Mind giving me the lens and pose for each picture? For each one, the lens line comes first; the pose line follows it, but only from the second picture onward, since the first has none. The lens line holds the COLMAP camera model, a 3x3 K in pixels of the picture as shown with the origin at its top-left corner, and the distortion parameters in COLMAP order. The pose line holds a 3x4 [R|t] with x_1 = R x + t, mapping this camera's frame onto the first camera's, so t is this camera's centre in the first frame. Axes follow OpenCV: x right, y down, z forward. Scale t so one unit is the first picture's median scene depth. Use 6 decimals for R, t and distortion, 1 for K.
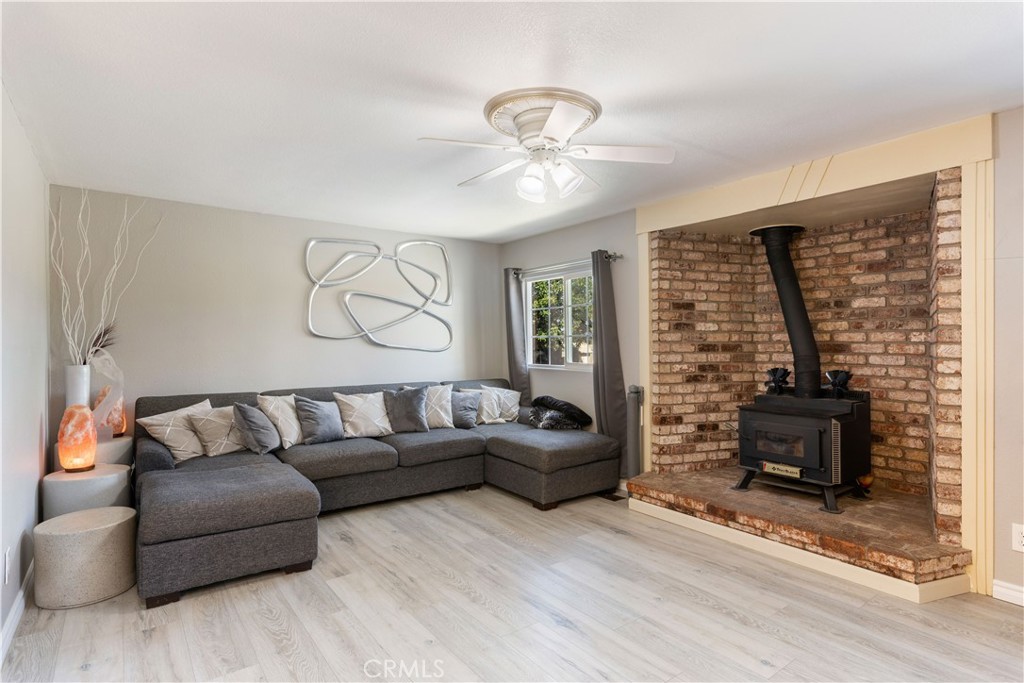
lens RADIAL K [[542.6, 0, 511.5], [0, 542.6, 334.7], [0, 0, 1]] dist [-0.001465, 0.000198]
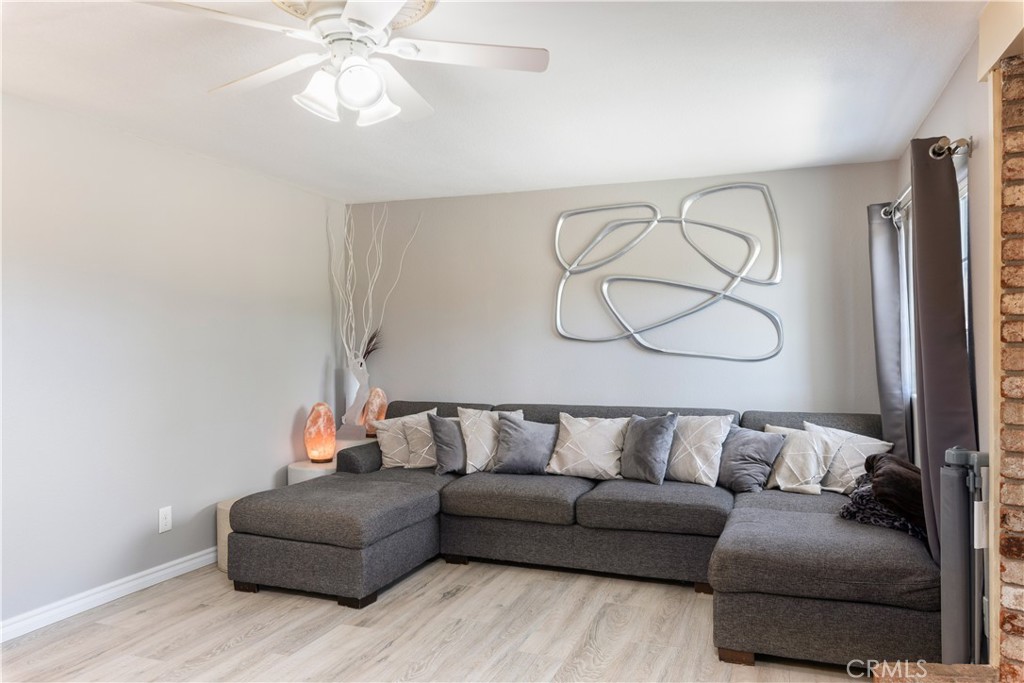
lens RADIAL K [[737.1, 0, 512.1], [0, 737.1, 345.8], [0, 0, 1]] dist [0.004018, -0.001741]
pose [[0.531871, 0.000475, -0.846825, 0.515932], [0.012310, 0.999890, 0.008292, 0.004096], [0.846736, -0.014835, 0.531807, 0.400337]]
